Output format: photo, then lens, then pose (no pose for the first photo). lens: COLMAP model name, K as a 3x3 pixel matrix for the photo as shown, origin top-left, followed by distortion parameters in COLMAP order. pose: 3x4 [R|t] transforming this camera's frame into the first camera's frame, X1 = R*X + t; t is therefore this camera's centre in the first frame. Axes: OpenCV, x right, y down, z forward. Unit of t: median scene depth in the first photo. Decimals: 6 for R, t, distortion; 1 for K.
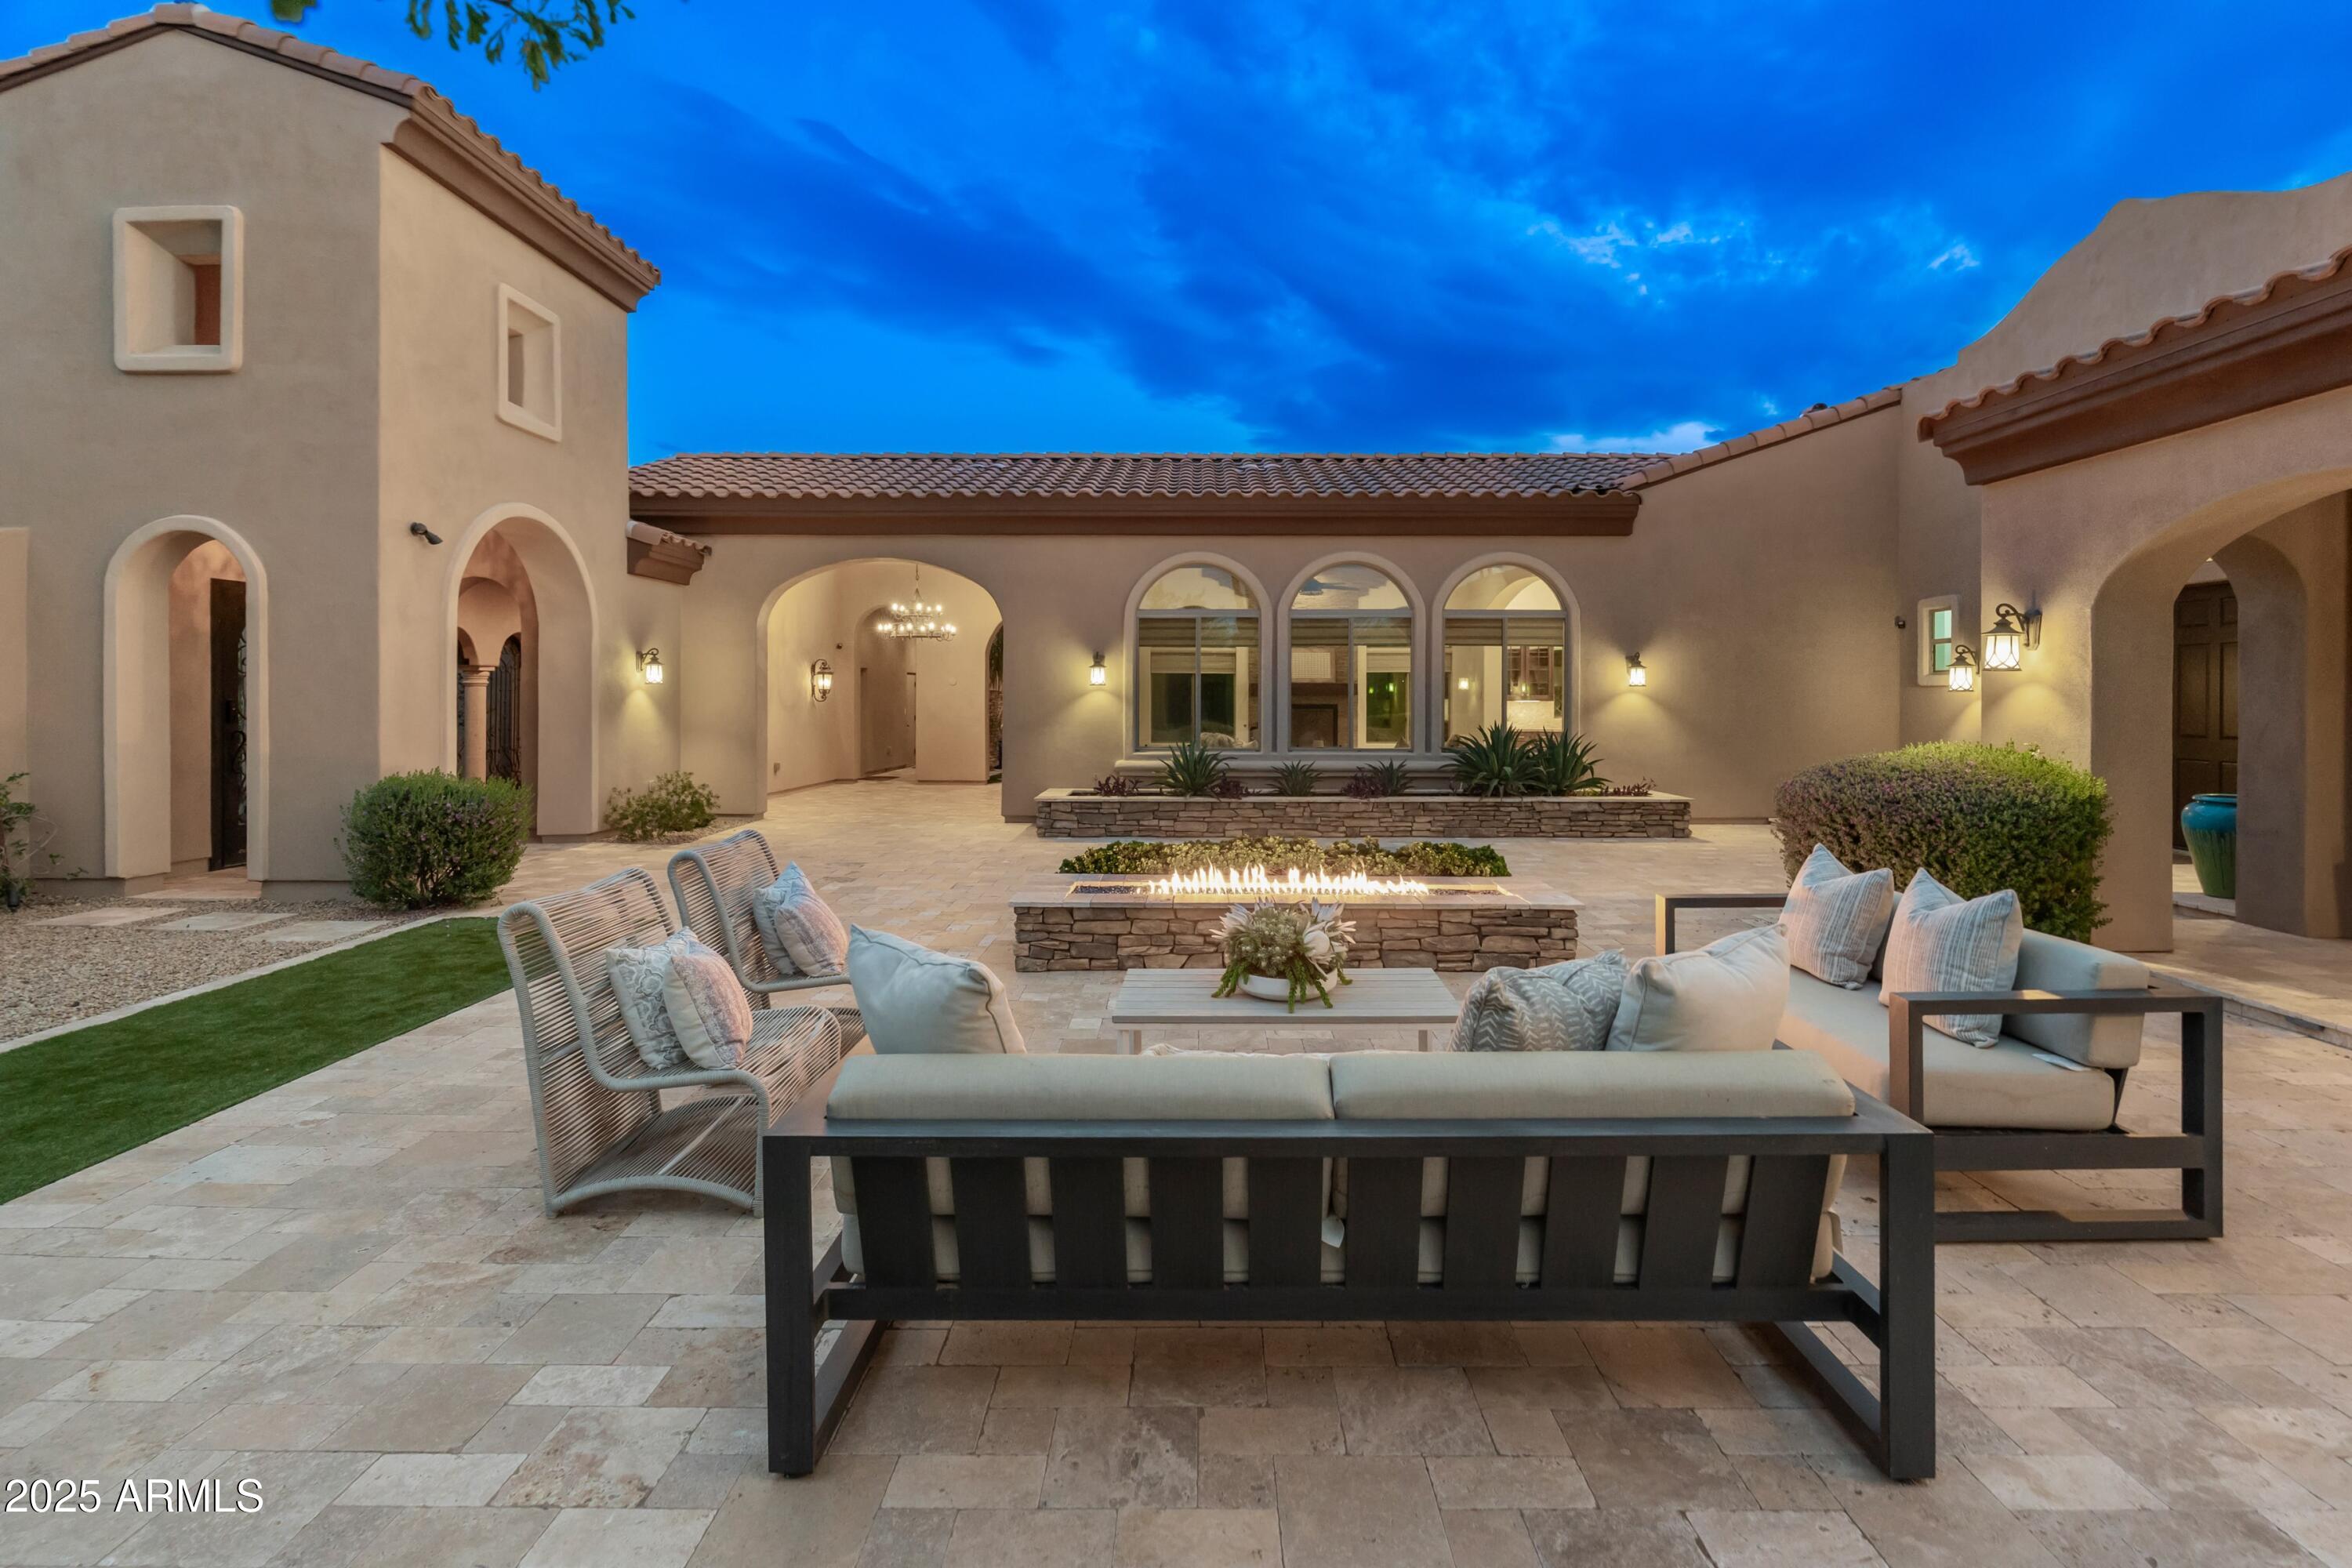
lens RADIAL K [[1106.6, 0, 1176.1], [0, 1106.6, 709.3], [0, 0, 1]] dist [-0.008148, 0.000653]
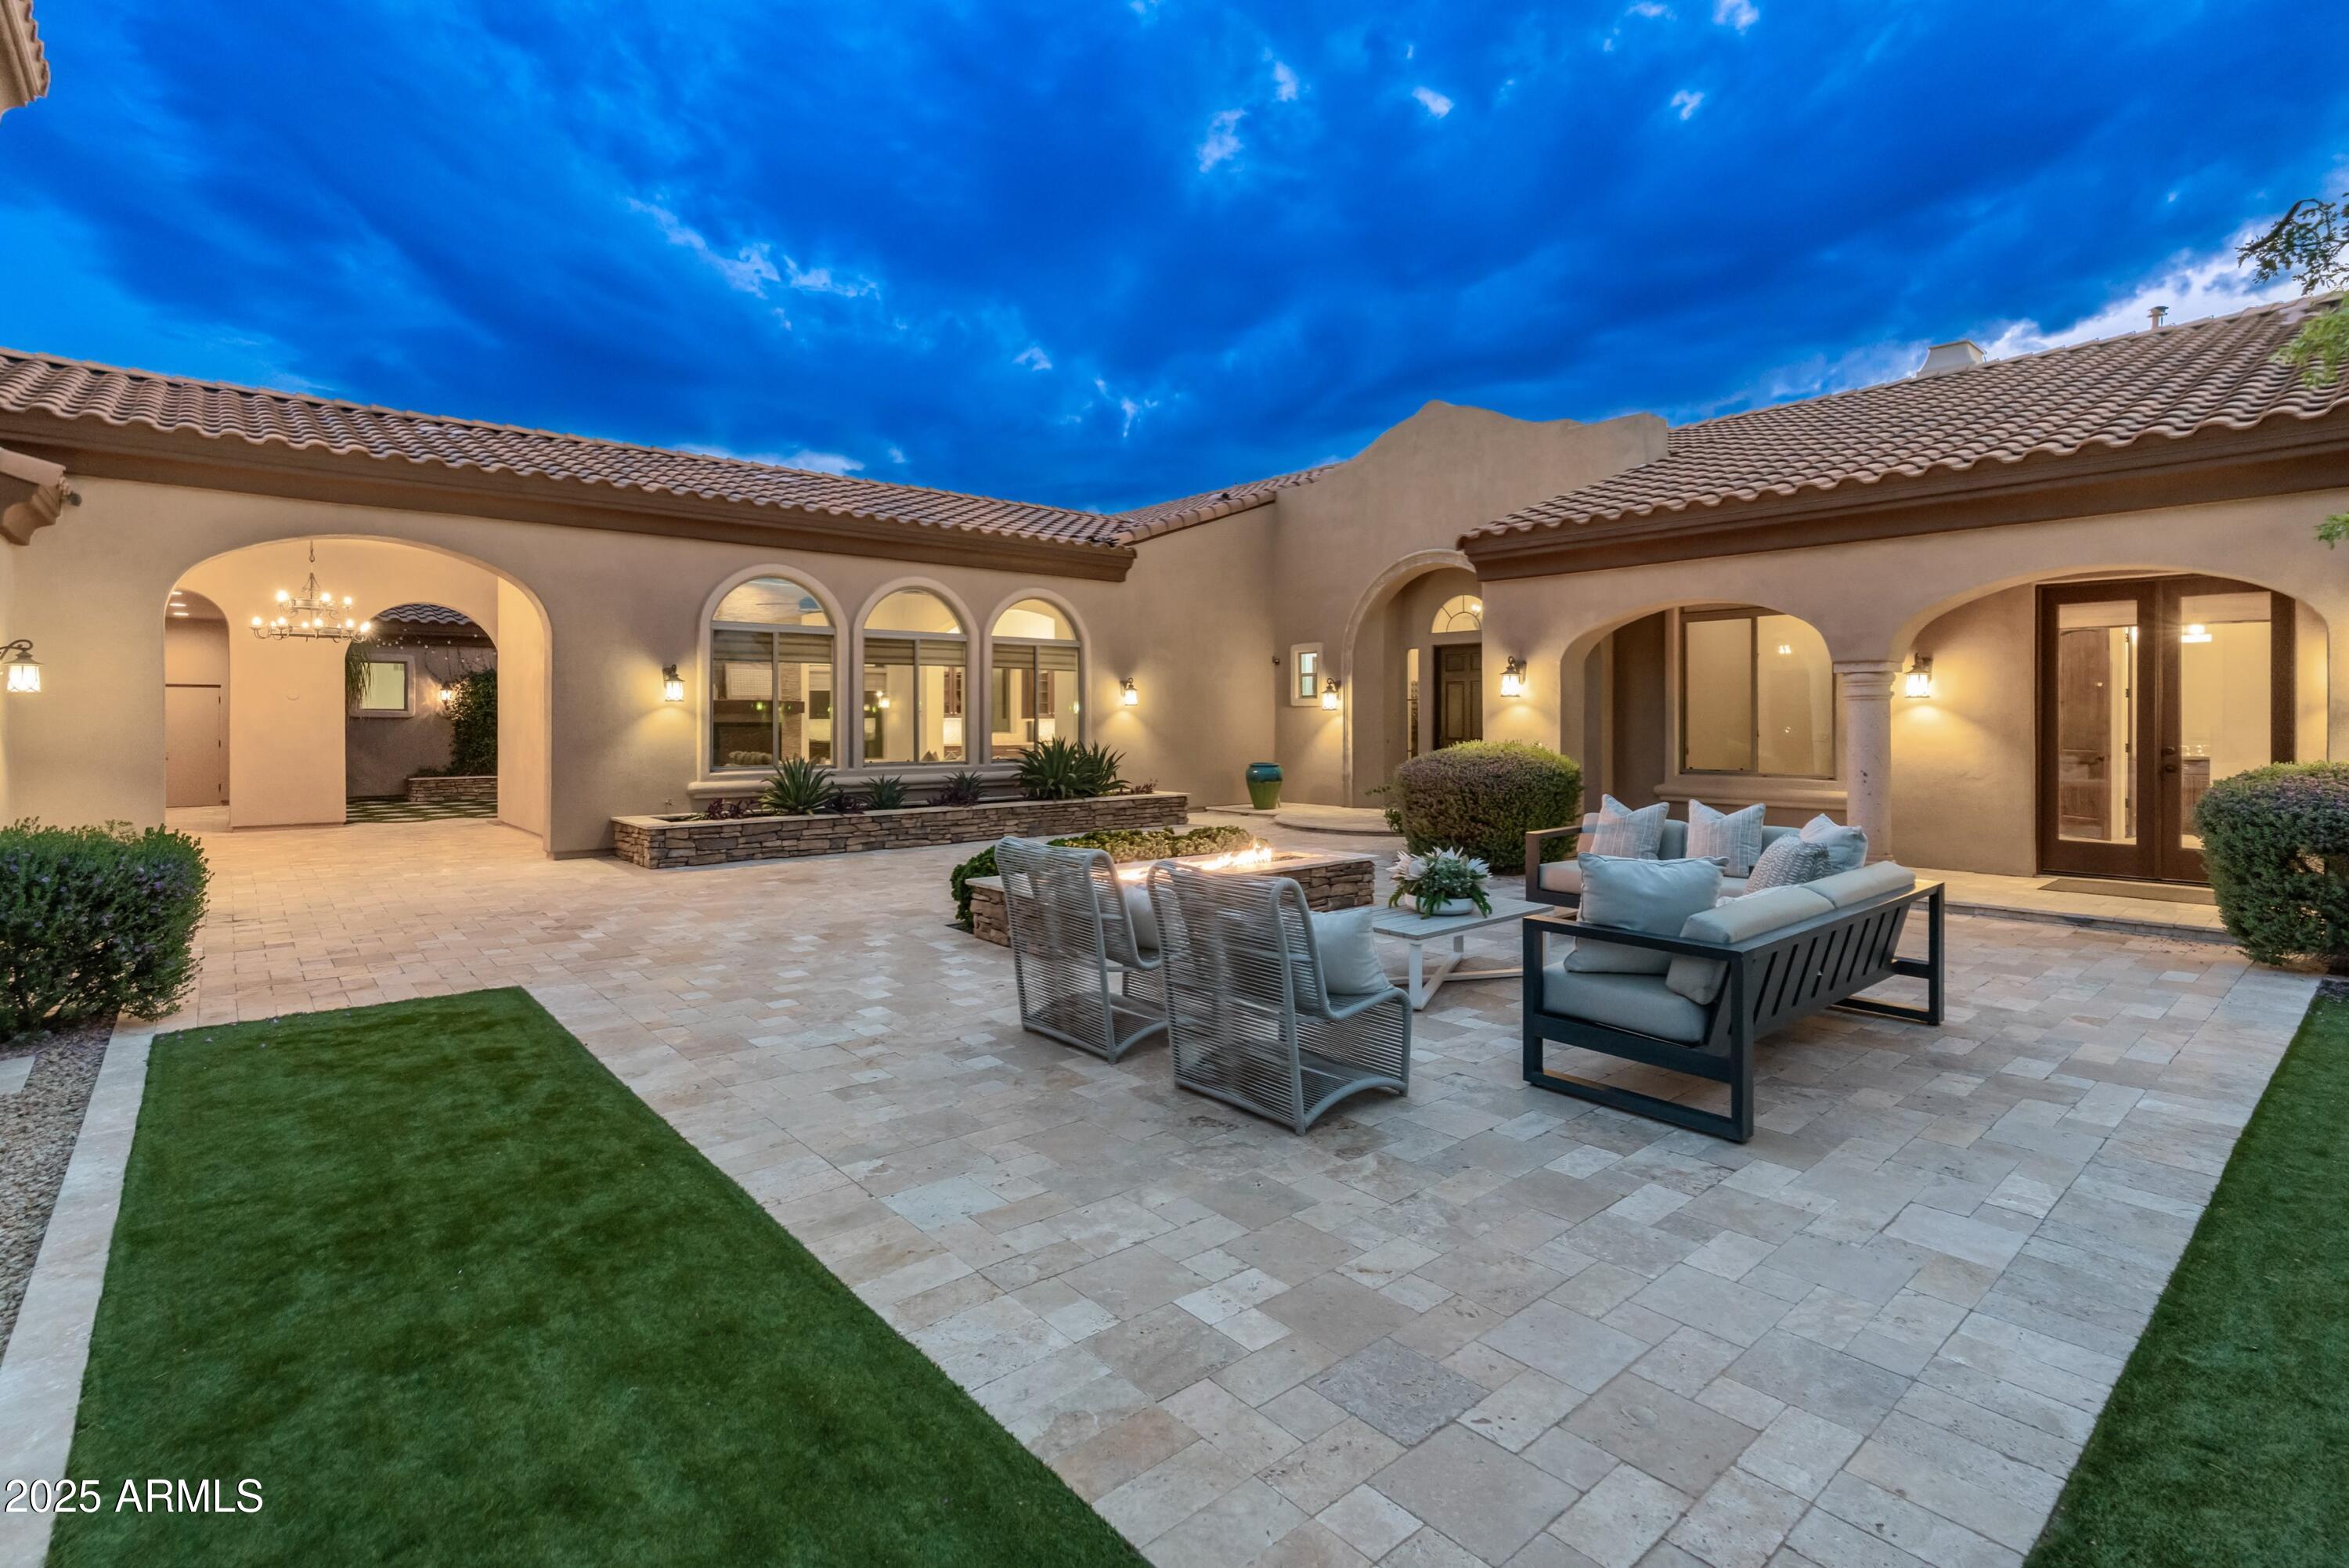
lens RADIAL K [[1105.0, 0, 1174.6], [0, 1105.0, 709.4], [0, 0, 1]] dist [-0.008148, 0.000653]
pose [[0.752007, 0.003331, 0.659146, -0.747359], [0.008254, 0.999861, -0.014469, 0.004019], [-0.659103, 0.016322, 0.751876, 0.085054]]
